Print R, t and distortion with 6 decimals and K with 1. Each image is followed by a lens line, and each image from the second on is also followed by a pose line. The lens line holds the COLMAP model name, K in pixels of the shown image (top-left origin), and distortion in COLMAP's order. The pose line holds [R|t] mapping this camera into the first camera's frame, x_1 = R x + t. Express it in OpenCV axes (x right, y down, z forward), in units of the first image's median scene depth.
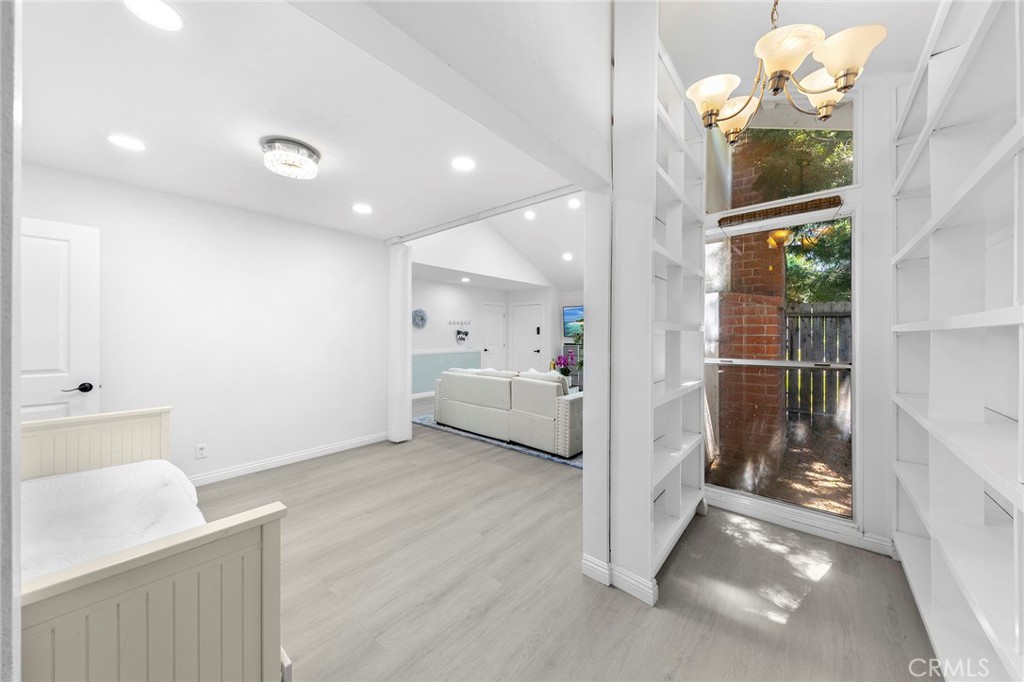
lens RADIAL K [[352.1, 0, 512.6], [0, 352.1, 345.1], [0, 0, 1]] dist [0.017250, -0.004837]
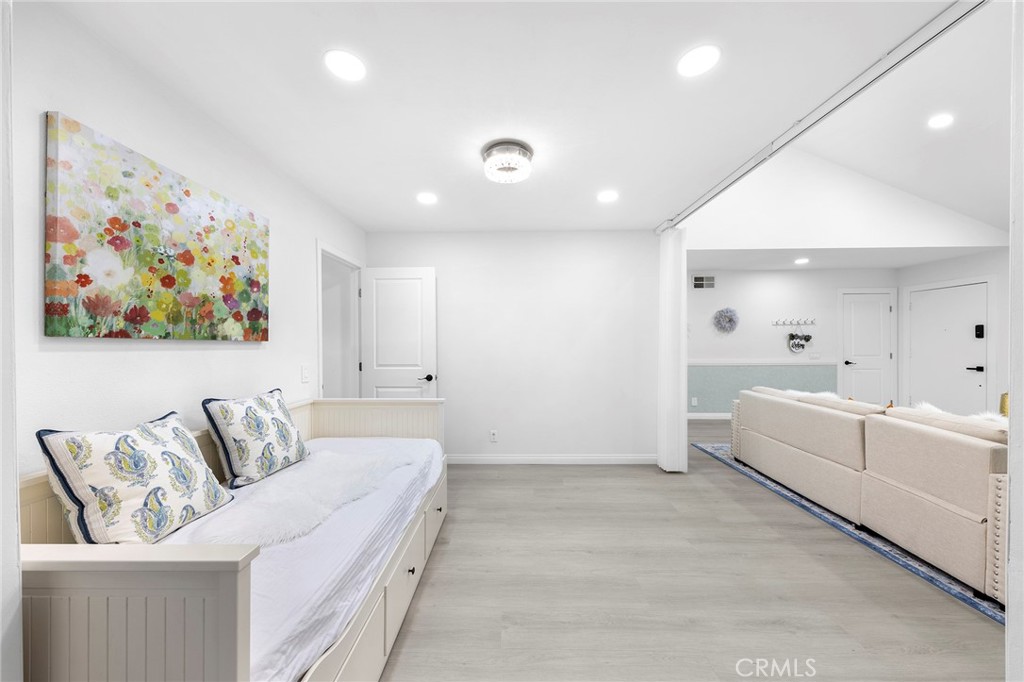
lens RADIAL K [[352.1, 0, 512.6], [0, 352.1, 345.1], [0, 0, 1]] dist [0.017250, -0.004837]
pose [[0.640548, 0.004892, -0.767903, 0.073684], [-0.017804, 0.999806, -0.008481, -0.004727], [0.767712, 0.019104, 0.640510, 0.195609]]
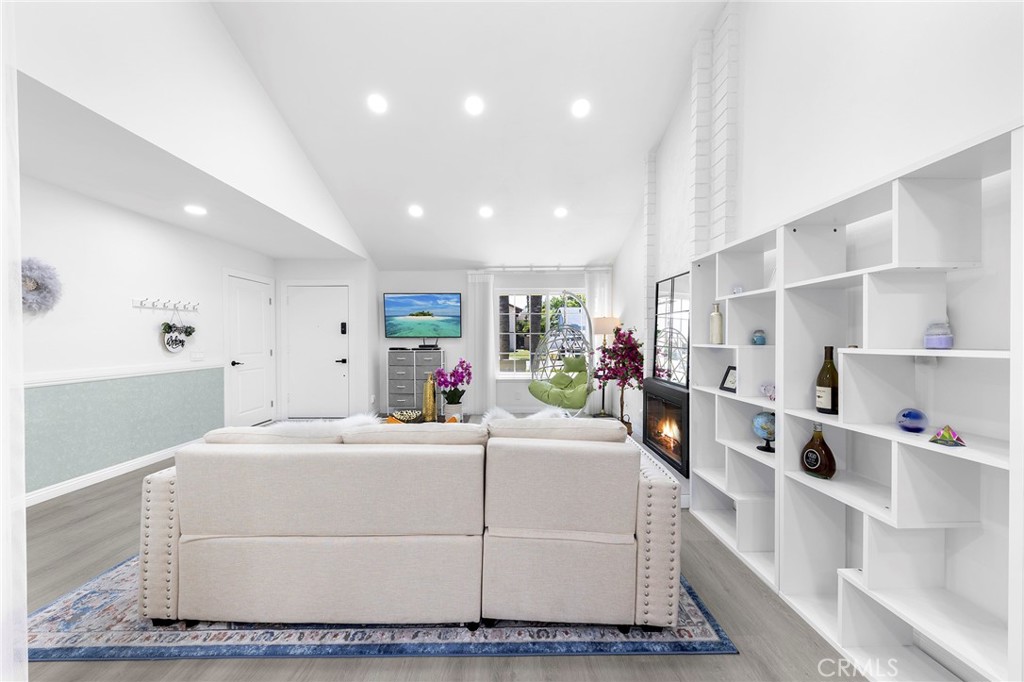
lens RADIAL K [[352.1, 0, 512.6], [0, 352.1, 345.1], [0, 0, 1]] dist [0.017250, -0.004837]
pose [[0.760917, -0.012628, 0.648727, -0.222088], [0.019277, 0.999809, -0.003149, -0.007470], [-0.648563, 0.014902, 0.761015, 0.714939]]
